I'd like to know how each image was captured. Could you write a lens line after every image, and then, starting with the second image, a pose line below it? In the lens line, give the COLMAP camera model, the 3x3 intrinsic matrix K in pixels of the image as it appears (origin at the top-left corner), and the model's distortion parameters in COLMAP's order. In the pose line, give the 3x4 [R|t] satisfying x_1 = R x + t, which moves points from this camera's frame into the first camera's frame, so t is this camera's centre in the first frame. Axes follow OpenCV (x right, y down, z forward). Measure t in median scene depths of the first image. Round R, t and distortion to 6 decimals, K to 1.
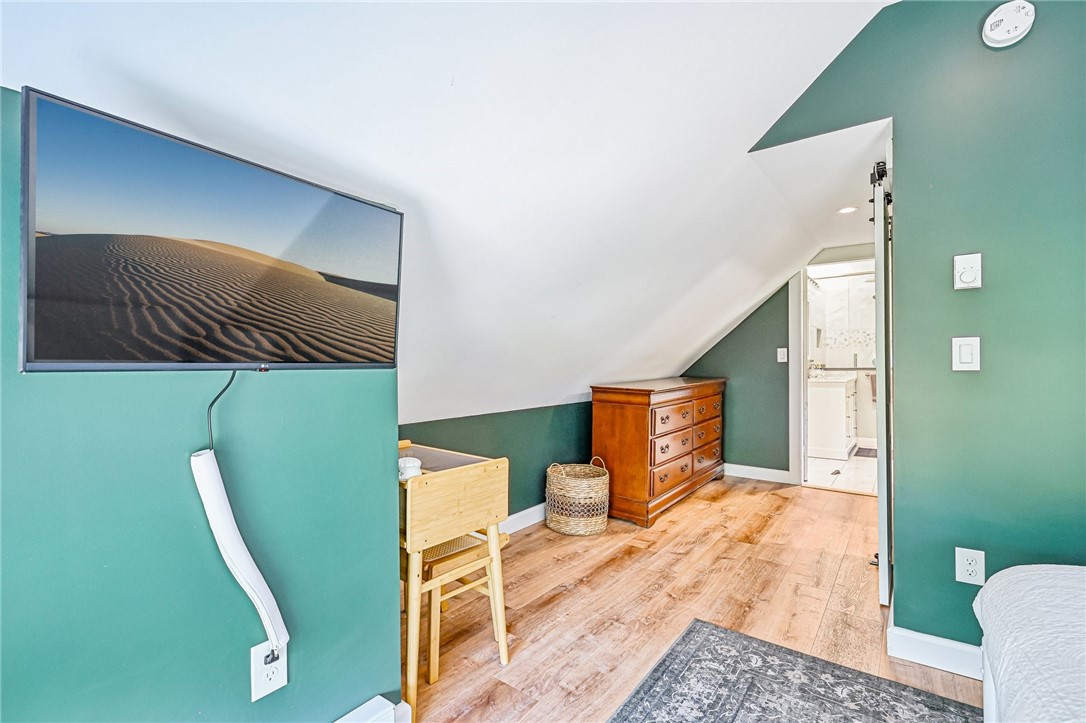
lens RADIAL K [[491.4, 0, 543.6], [0, 491.4, 360.0], [0, 0, 1]] dist [-0.001251, 0.001116]
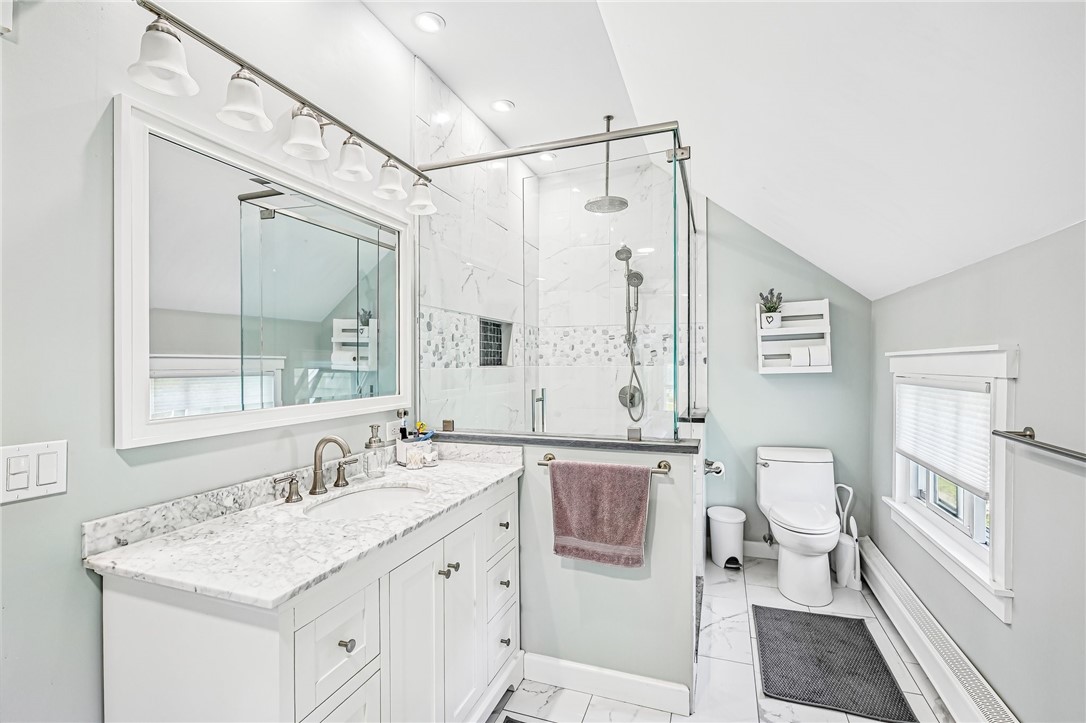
lens RADIAL K [[491.4, 0, 542.4], [0, 491.4, 362.2], [0, 0, 1]] dist [-0.001251, 0.001116]
pose [[0.956221, 0.001503, 0.292643, 0.456690], [-0.003430, 0.999976, 0.006074, -0.030097], [-0.292627, -0.006812, 0.956202, 0.565042]]
